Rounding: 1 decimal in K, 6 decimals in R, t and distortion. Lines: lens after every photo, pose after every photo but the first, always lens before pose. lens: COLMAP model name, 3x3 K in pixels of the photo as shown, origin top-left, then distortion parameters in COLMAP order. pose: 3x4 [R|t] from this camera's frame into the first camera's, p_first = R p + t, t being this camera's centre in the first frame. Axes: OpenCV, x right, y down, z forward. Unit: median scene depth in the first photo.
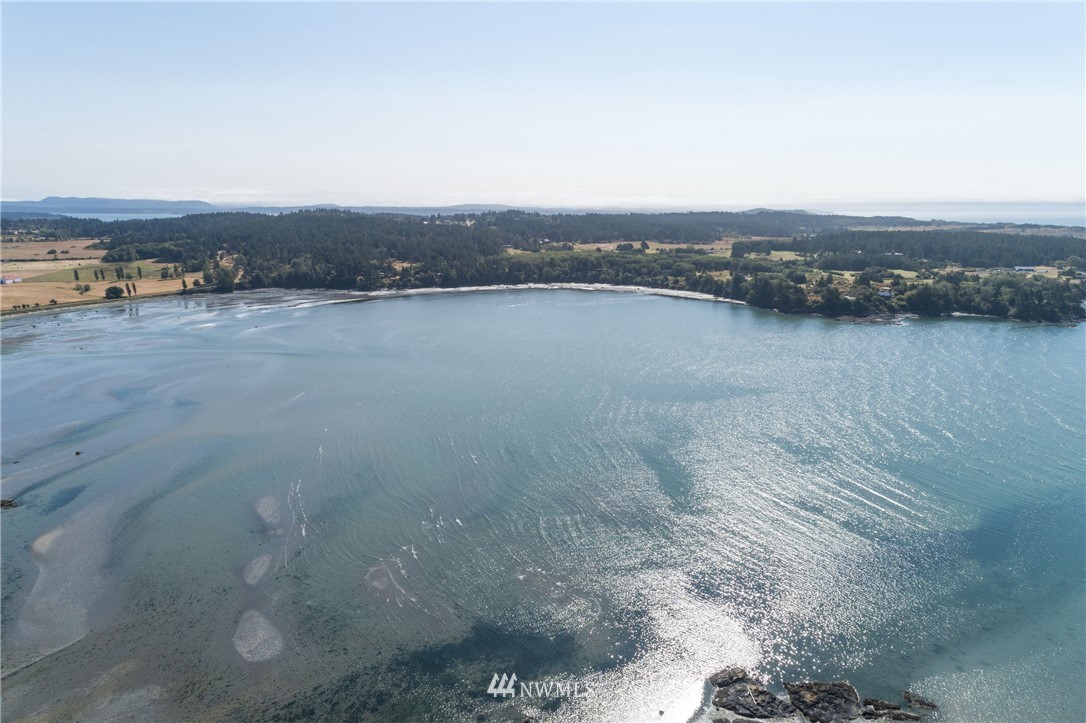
lens RADIAL K [[757.8, 0, 543.0], [0, 757.8, 361.5], [0, 0, 1]] dist [0.031847, 0.007191]
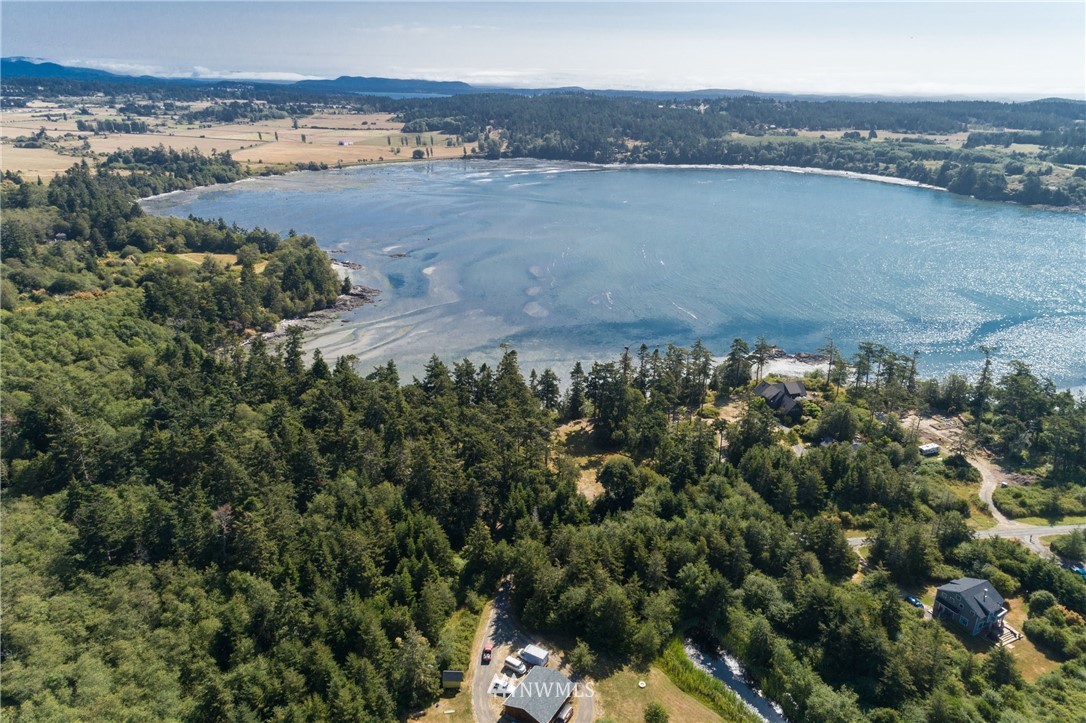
lens RADIAL K [[757.8, 0, 543.0], [0, 757.8, 361.5], [0, 0, 1]] dist [0.031847, 0.007191]
pose [[0.953247, 0.120916, -0.276945, 0.045165], [-0.080953, 0.985140, 0.151479, 0.037598], [0.291146, -0.121977, 0.948871, -0.188235]]
